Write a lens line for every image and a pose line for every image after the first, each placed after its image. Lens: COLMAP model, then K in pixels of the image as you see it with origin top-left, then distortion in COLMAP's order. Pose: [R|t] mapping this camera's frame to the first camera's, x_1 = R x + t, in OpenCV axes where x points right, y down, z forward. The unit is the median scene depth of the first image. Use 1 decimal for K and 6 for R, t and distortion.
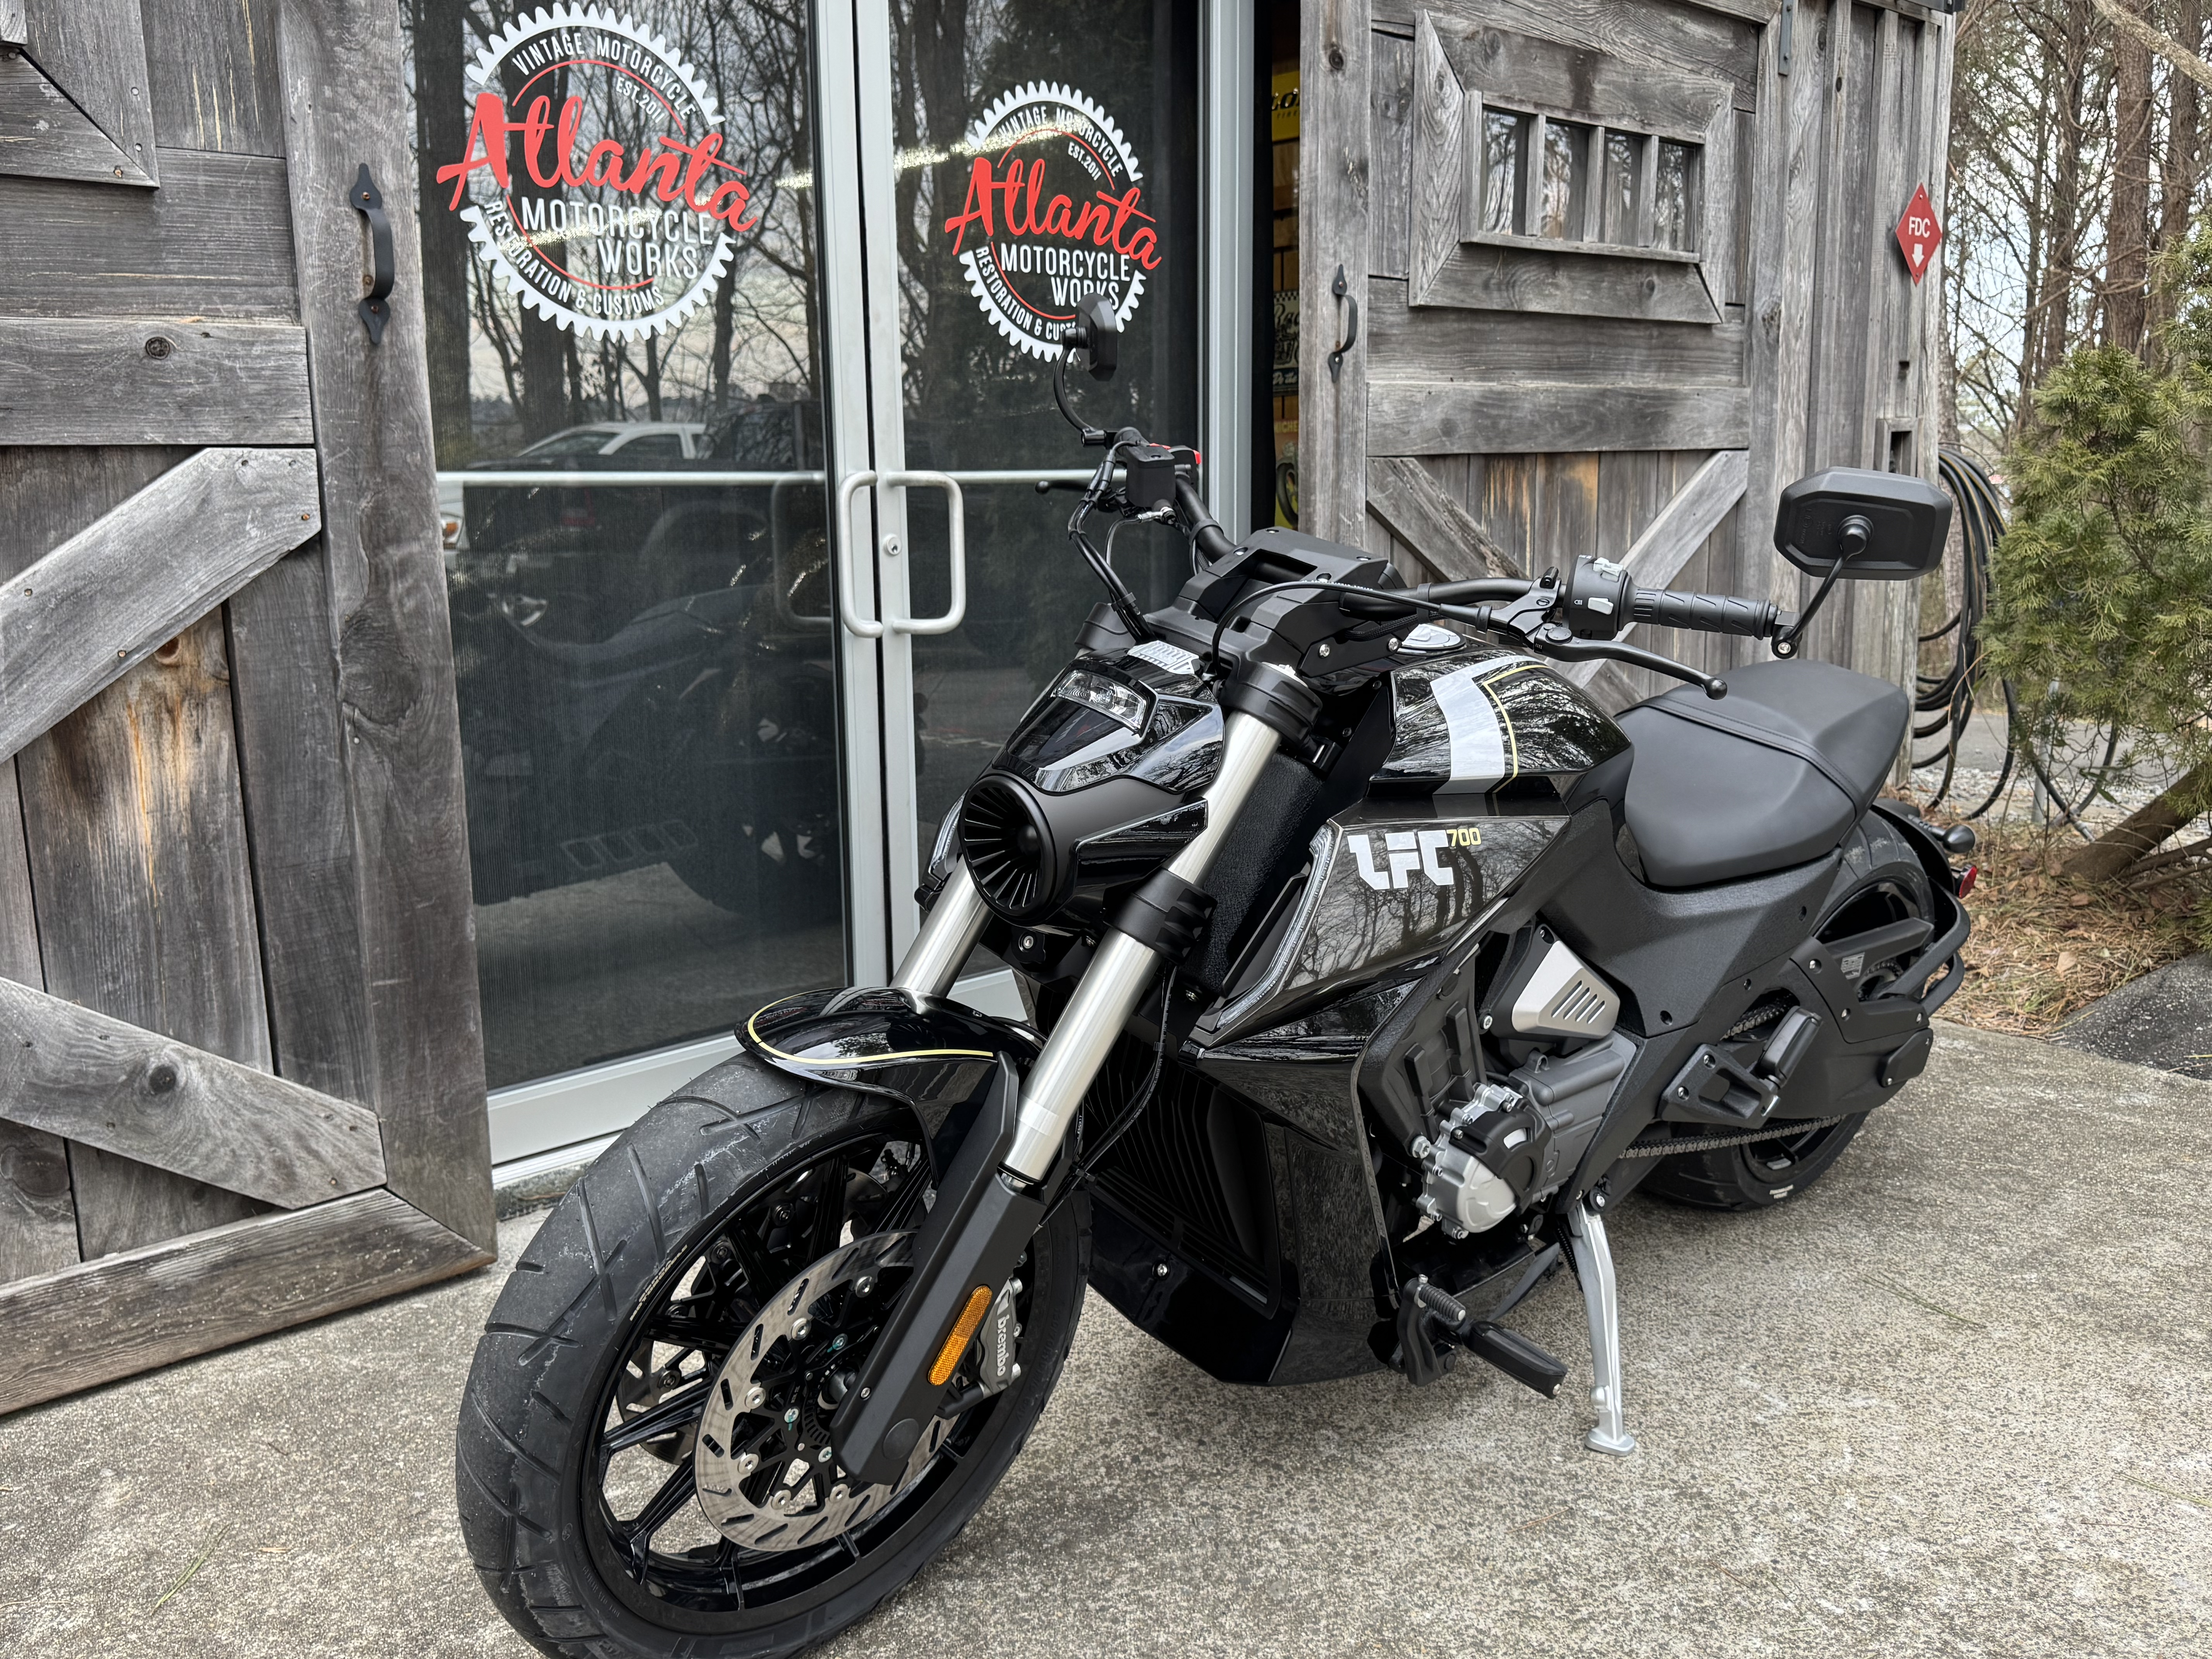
lens RADIAL K [[1871.5, 0, 1097.4], [0, 1871.5, 820.5], [0, 0, 1]] dist [0.140014, -0.288847]
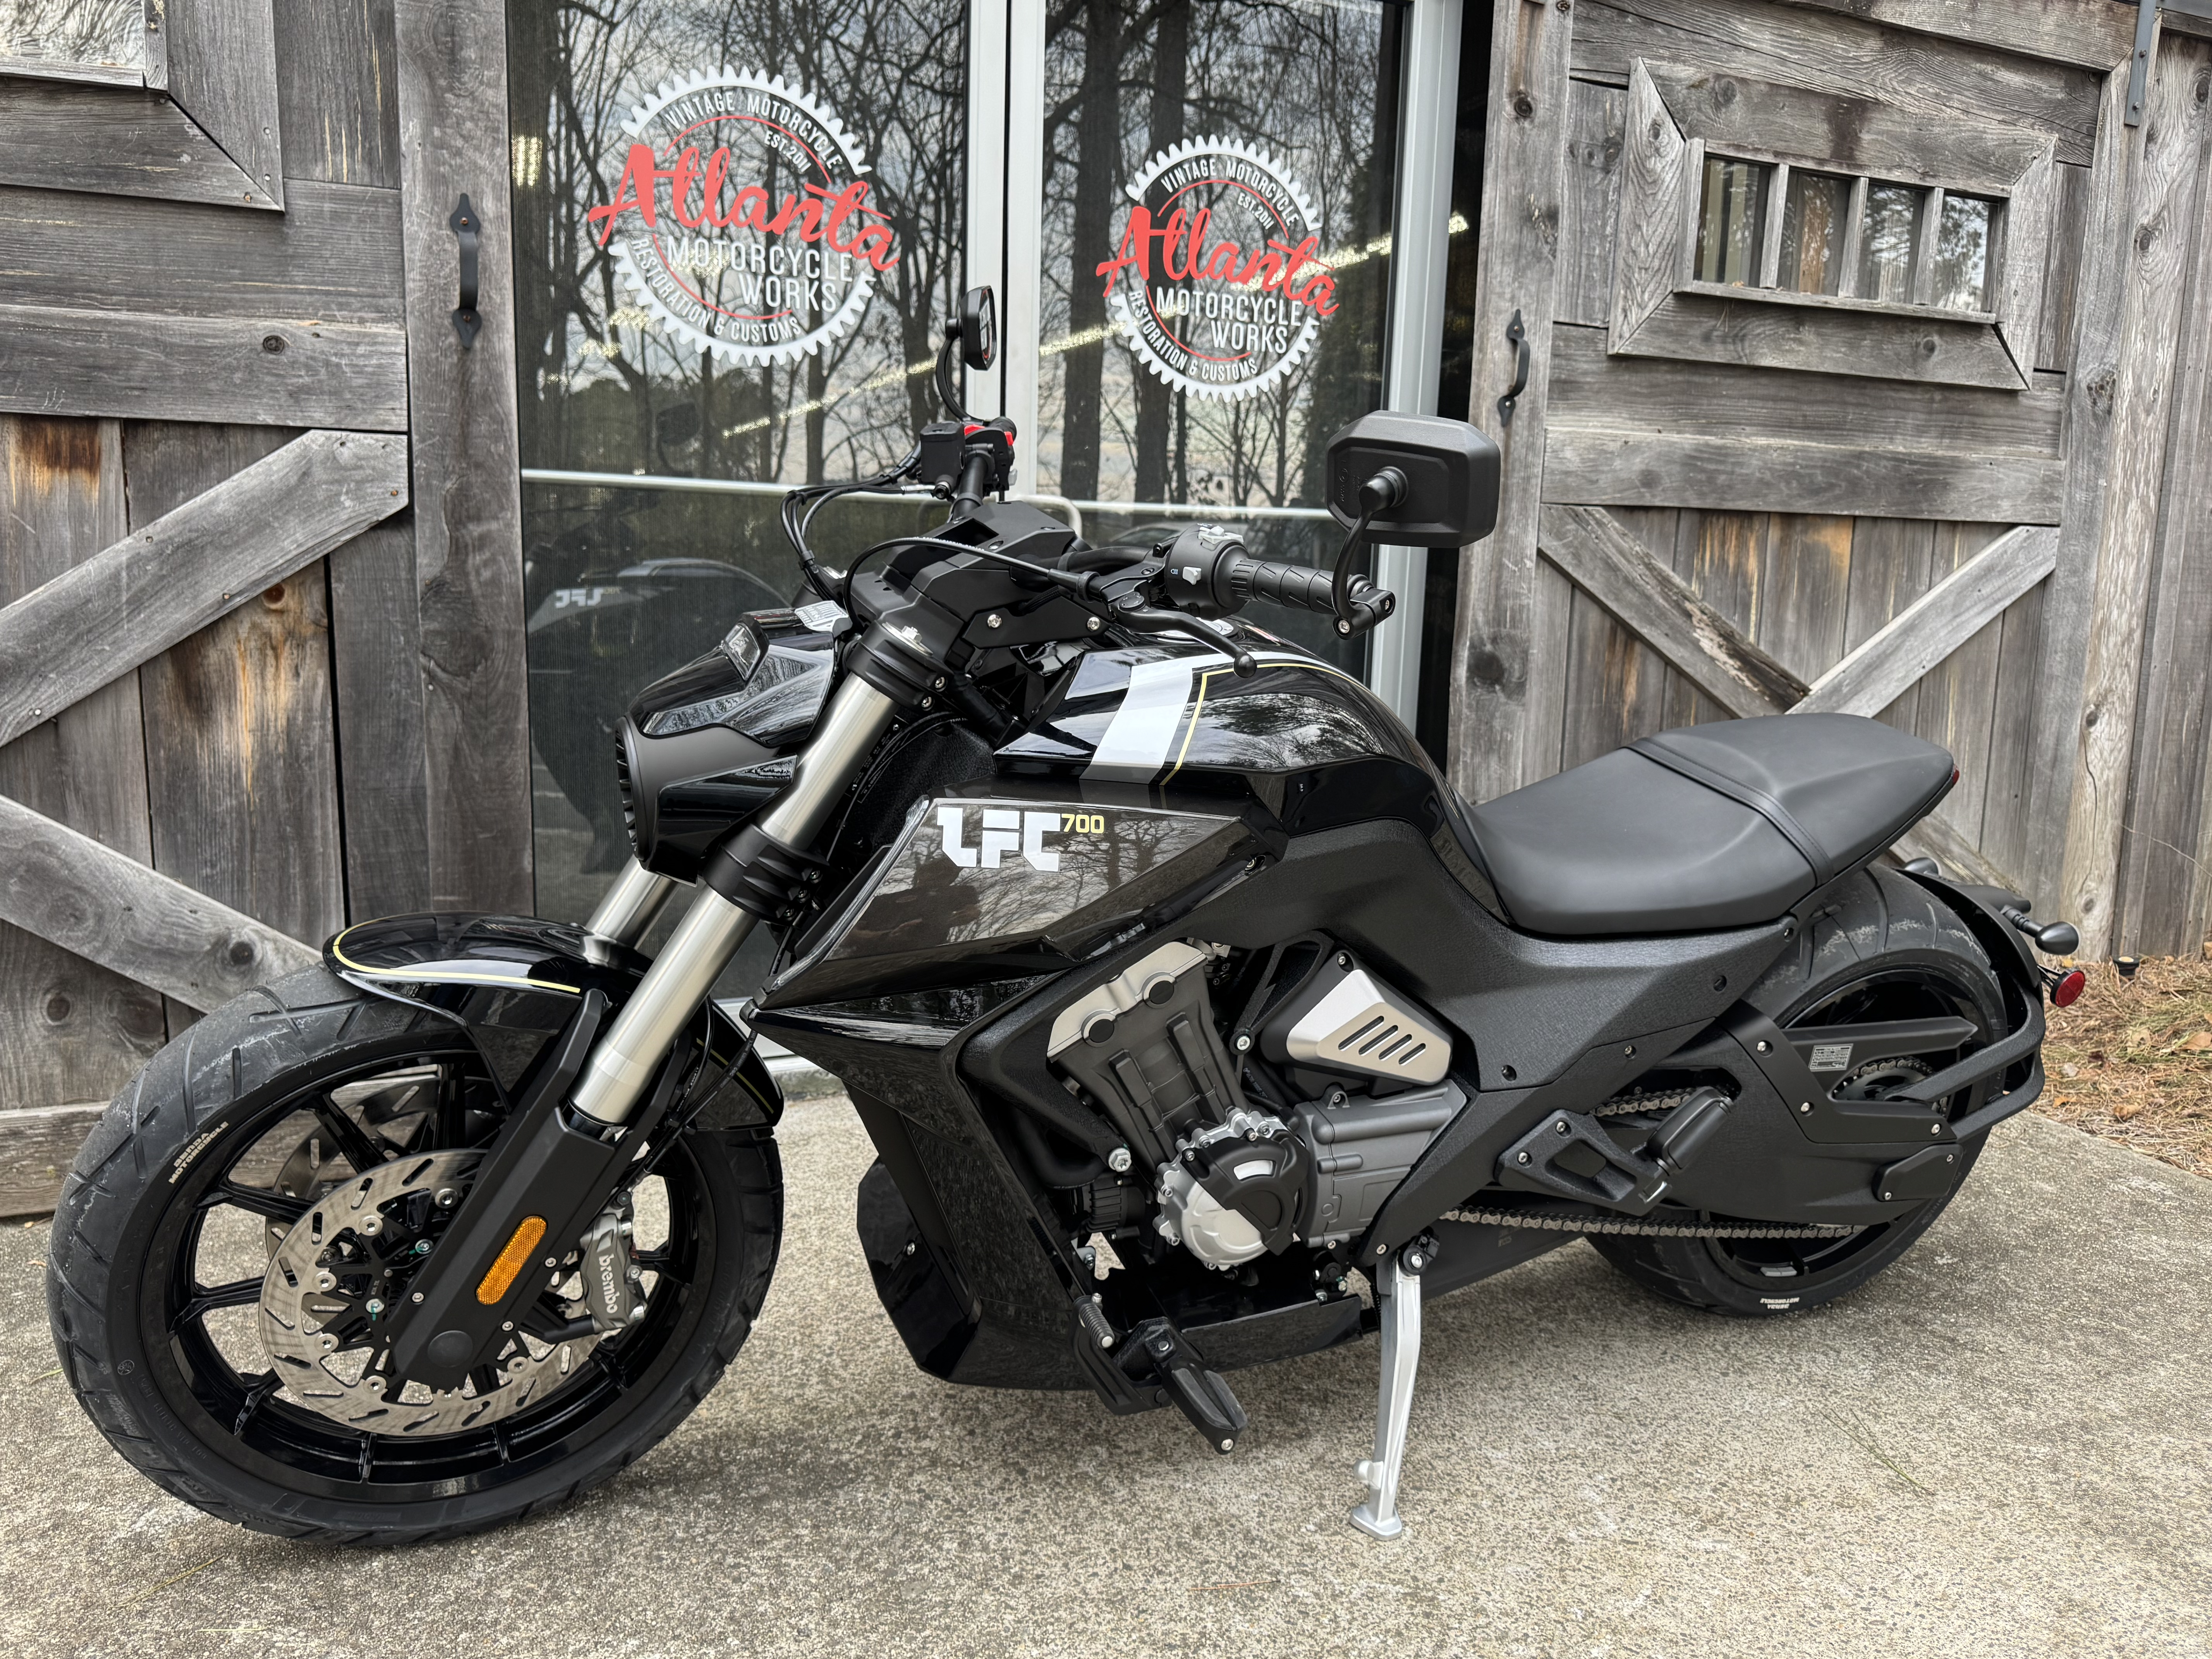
lens RADIAL K [[1652.6, 0, 1095.8], [0, 1652.6, 826.3], [0, 0, 1]] dist [0.036835, -0.053205]
pose [[0.944066, 0.091225, -0.316886, 0.317524], [-0.099505, 0.994987, -0.010008, 0.012033], [0.314384, 0.040980, 0.948411, 0.158441]]
